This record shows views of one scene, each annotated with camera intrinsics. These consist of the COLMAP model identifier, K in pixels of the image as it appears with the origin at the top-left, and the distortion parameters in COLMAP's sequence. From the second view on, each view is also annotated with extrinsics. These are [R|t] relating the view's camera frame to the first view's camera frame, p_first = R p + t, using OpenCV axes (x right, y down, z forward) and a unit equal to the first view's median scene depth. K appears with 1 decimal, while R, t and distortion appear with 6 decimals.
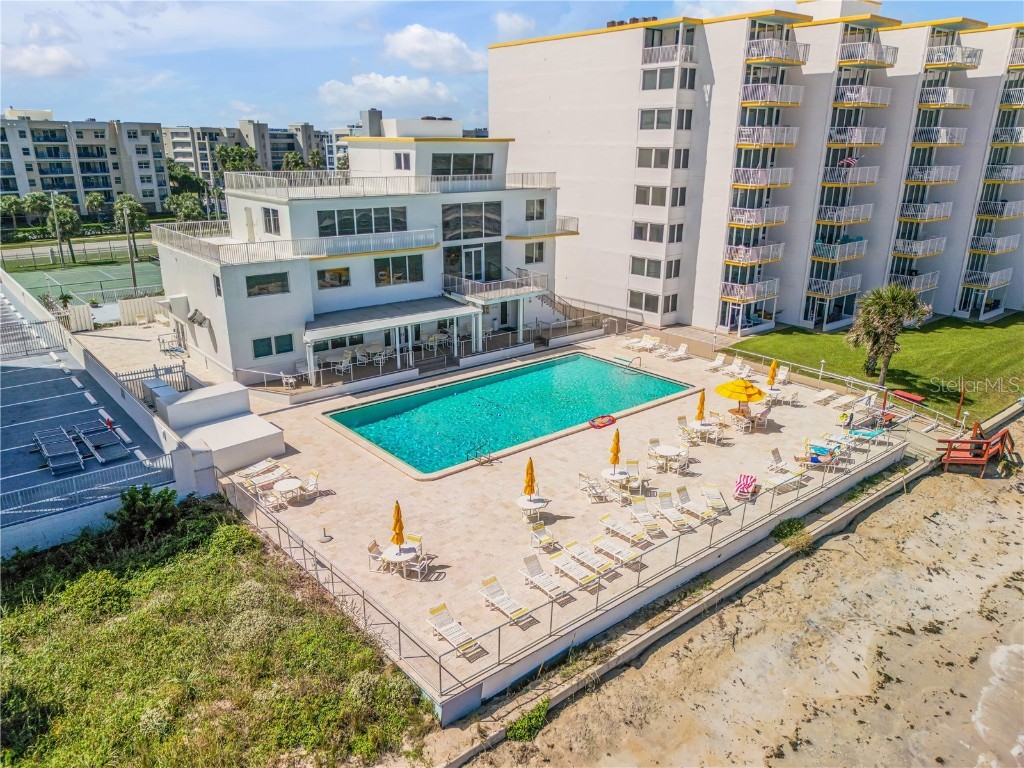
lens RADIAL K [[734.6, 0, 515.4], [0, 734.6, 383.9], [0, 0, 1]] dist [0.085581, -0.086171]
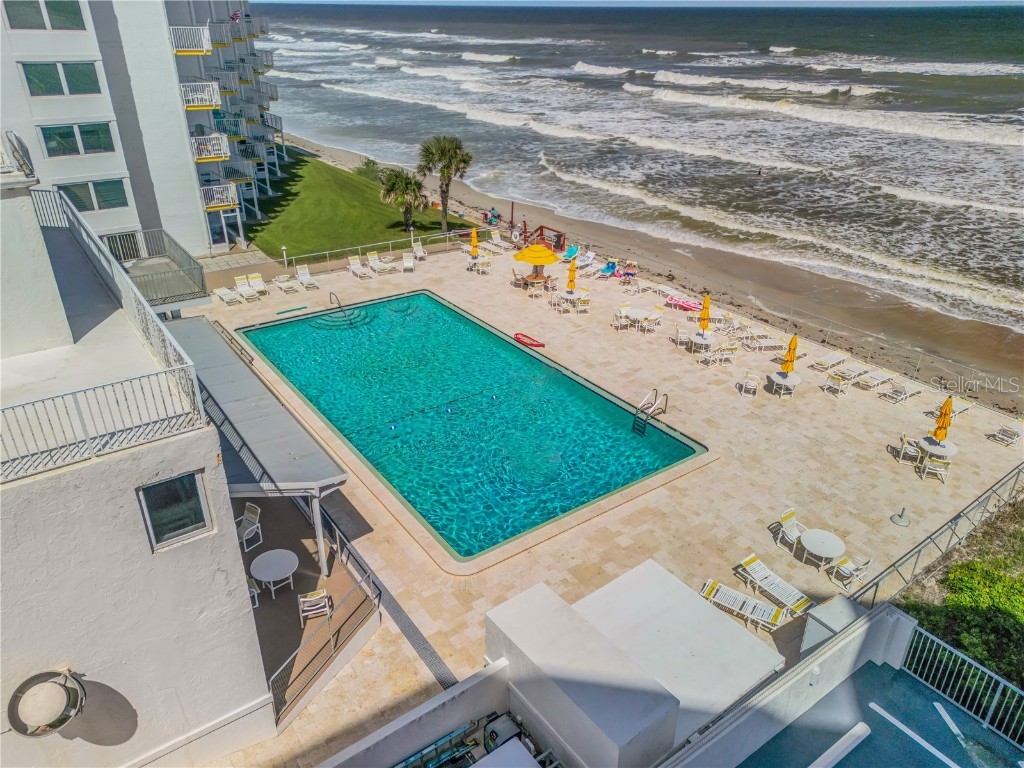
lens RADIAL K [[734.6, 0, 515.4], [0, 734.6, 383.9], [0, 0, 1]] dist [0.085581, -0.086171]
pose [[0.076902, -0.462774, 0.883135, -0.529101], [0.310976, 0.852705, 0.419748, -0.215501], [-0.947301, 0.242354, 0.209486, 0.681075]]
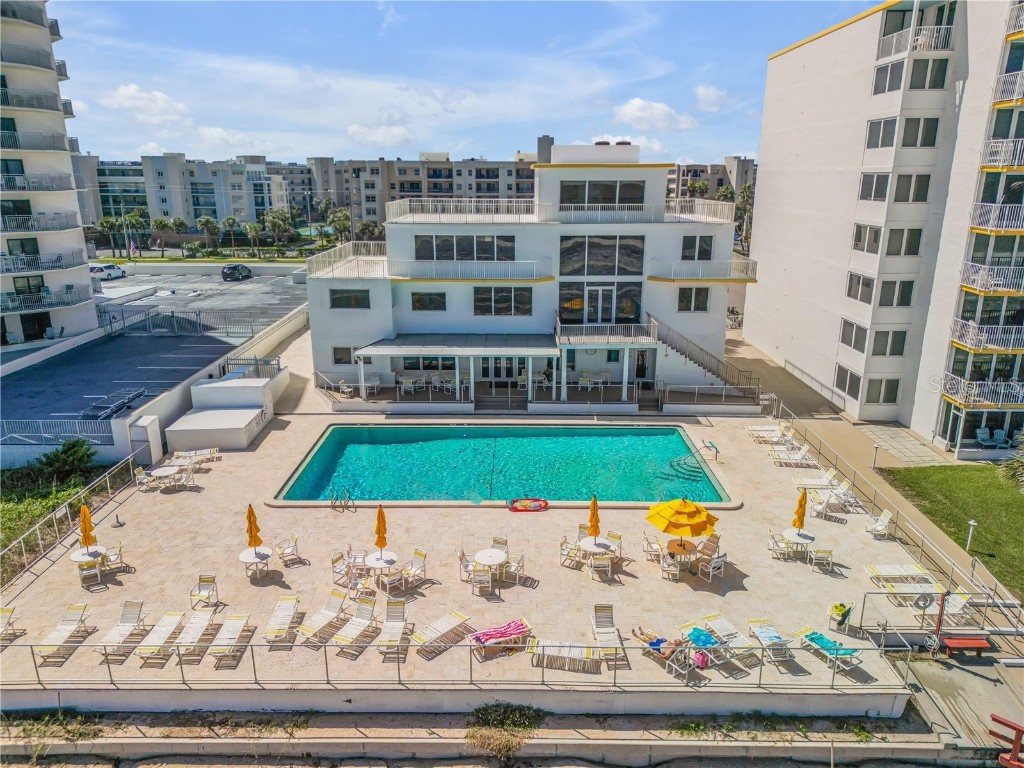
lens RADIAL K [[734.6, 0, 515.4], [0, 734.6, 383.9], [0, 0, 1]] dist [0.085581, -0.086171]
pose [[0.757751, 0.173073, -0.629173, 0.476570], [-0.201491, 0.979127, 0.026670, -0.078319], [0.620657, 0.106564, 0.776807, 0.282854]]
